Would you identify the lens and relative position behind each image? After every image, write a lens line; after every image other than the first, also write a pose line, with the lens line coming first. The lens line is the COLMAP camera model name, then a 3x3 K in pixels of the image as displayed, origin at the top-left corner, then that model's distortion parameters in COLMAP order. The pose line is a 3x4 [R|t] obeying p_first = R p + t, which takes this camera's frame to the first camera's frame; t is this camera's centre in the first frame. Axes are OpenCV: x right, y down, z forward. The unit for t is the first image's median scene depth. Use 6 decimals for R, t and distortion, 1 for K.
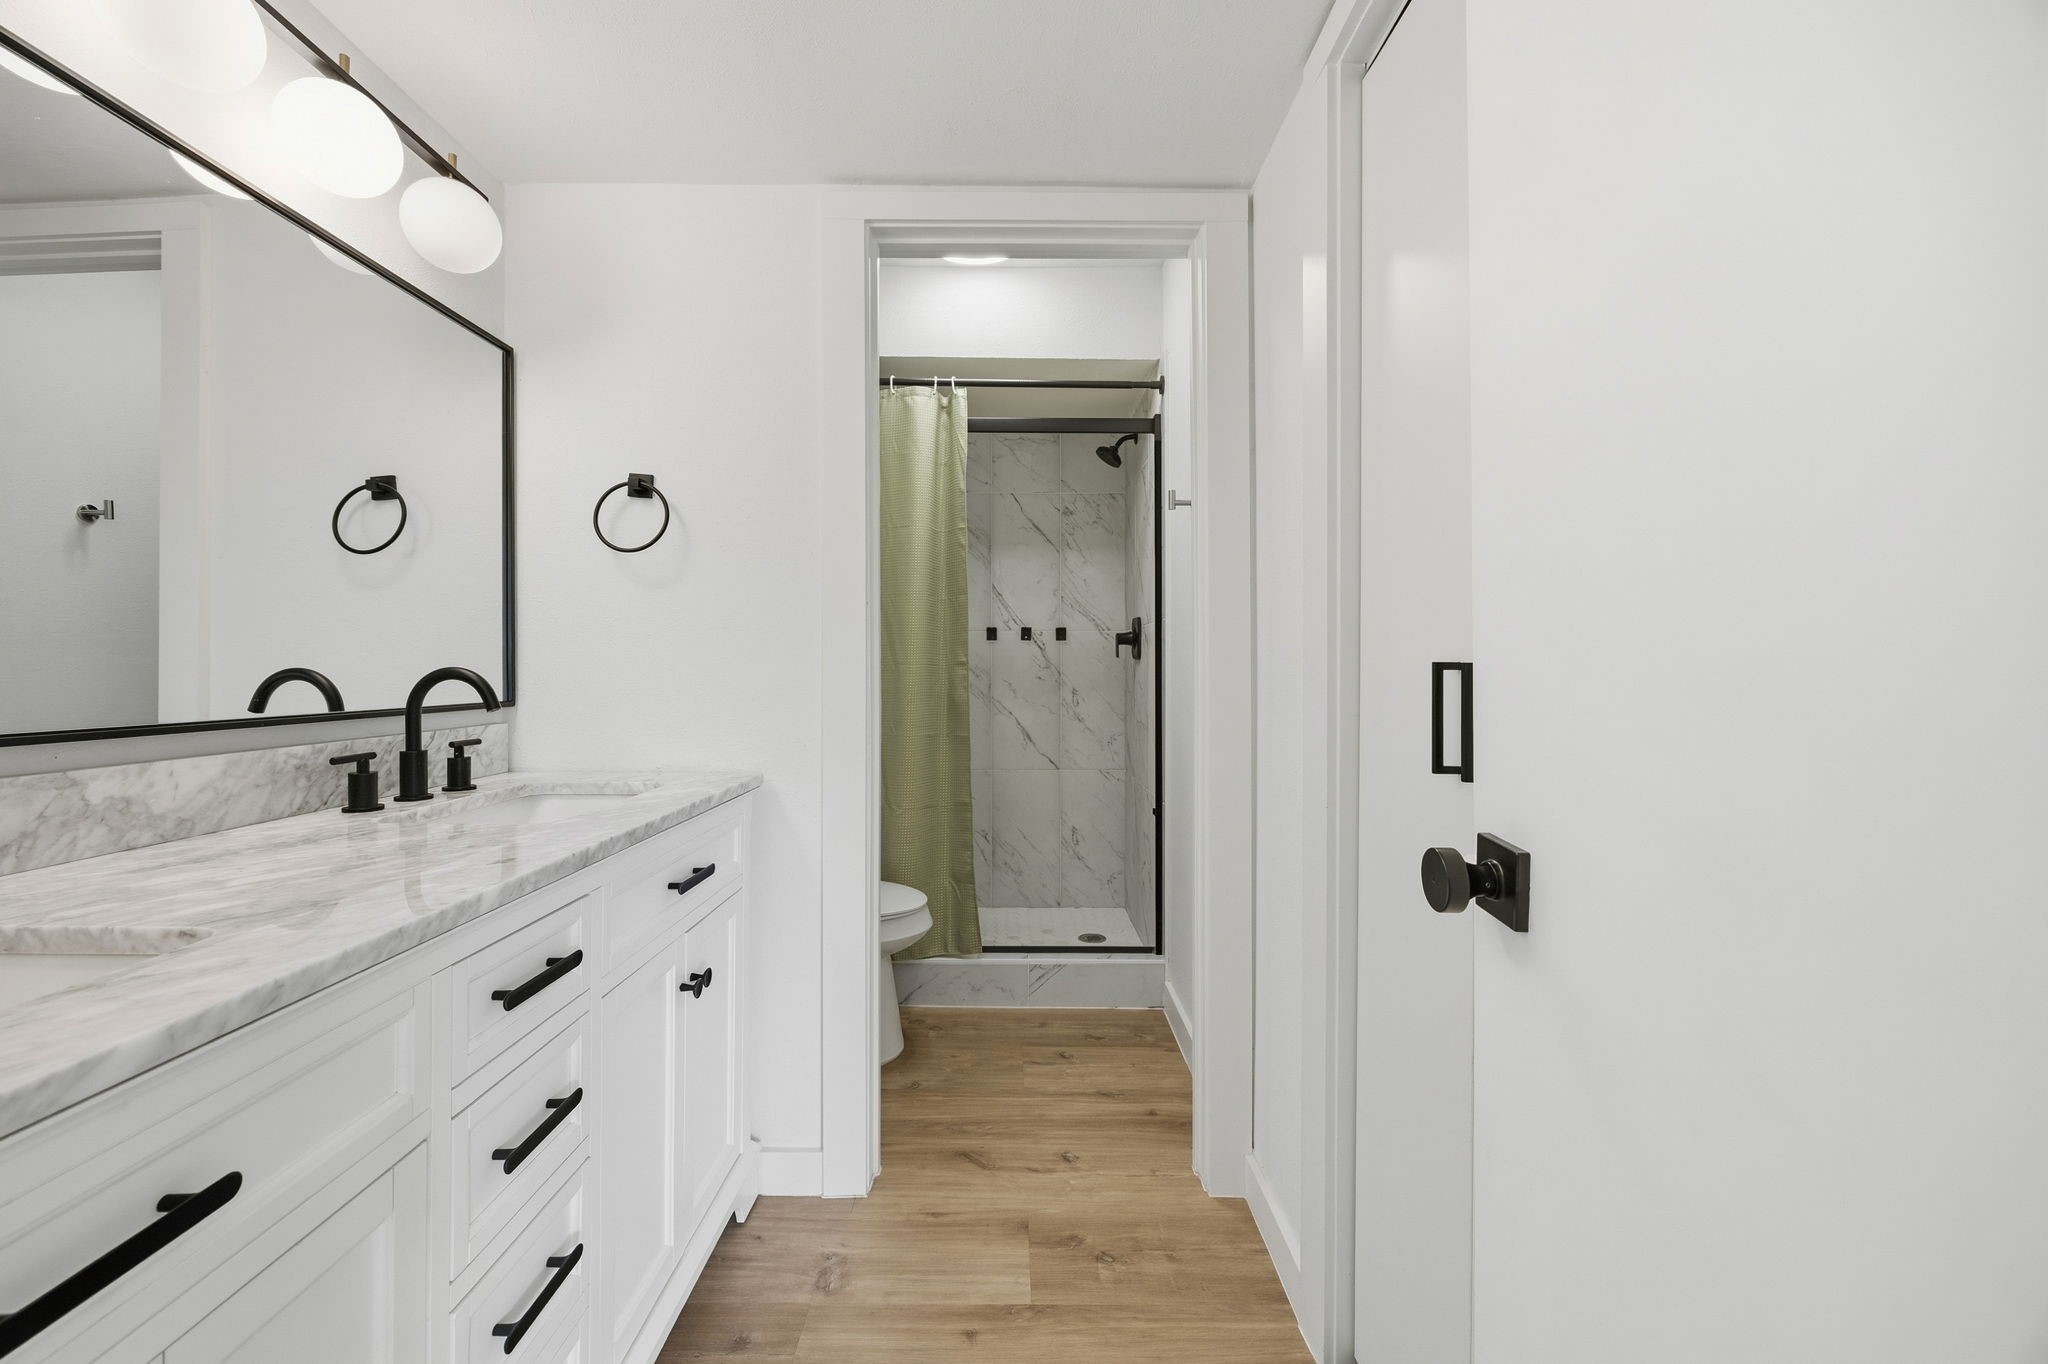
lens RADIAL K [[782.7, 0, 1023.5], [0, 782.7, 660.3], [0, 0, 1]] dist [-0.003806, 0.001152]
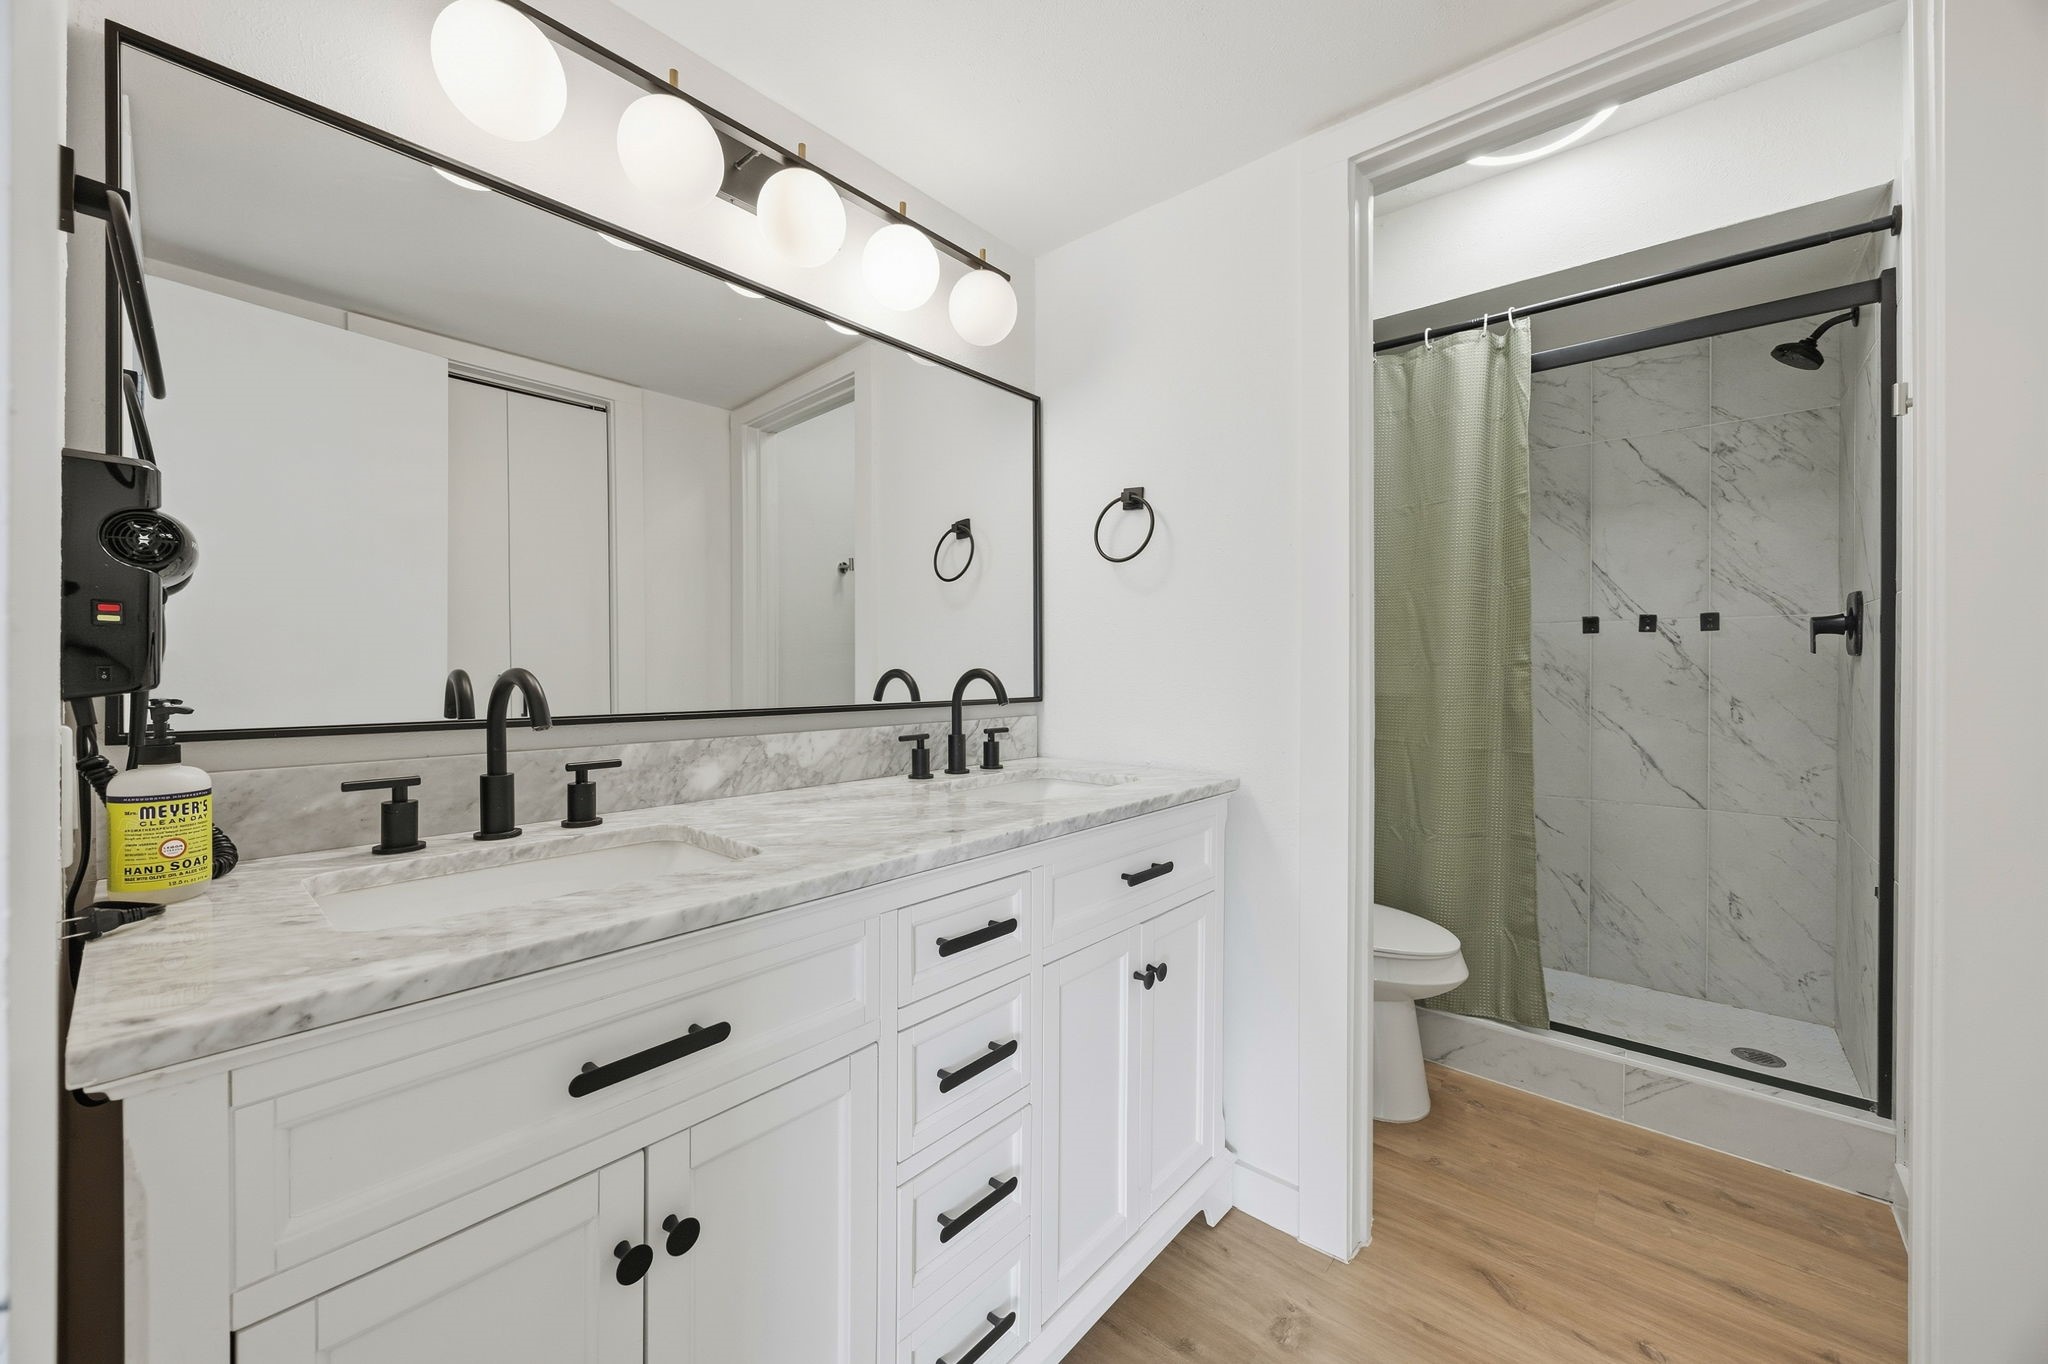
lens RADIAL K [[782.7, 0, 1018.9], [0, 782.7, 670.6], [0, 0, 1]] dist [-0.003806, 0.001152]
pose [[0.748428, 0.001120, -0.663215, 0.105038], [0.006632, 0.999936, 0.009173, 0.001331], [0.663183, -0.011264, 0.748373, 0.092484]]
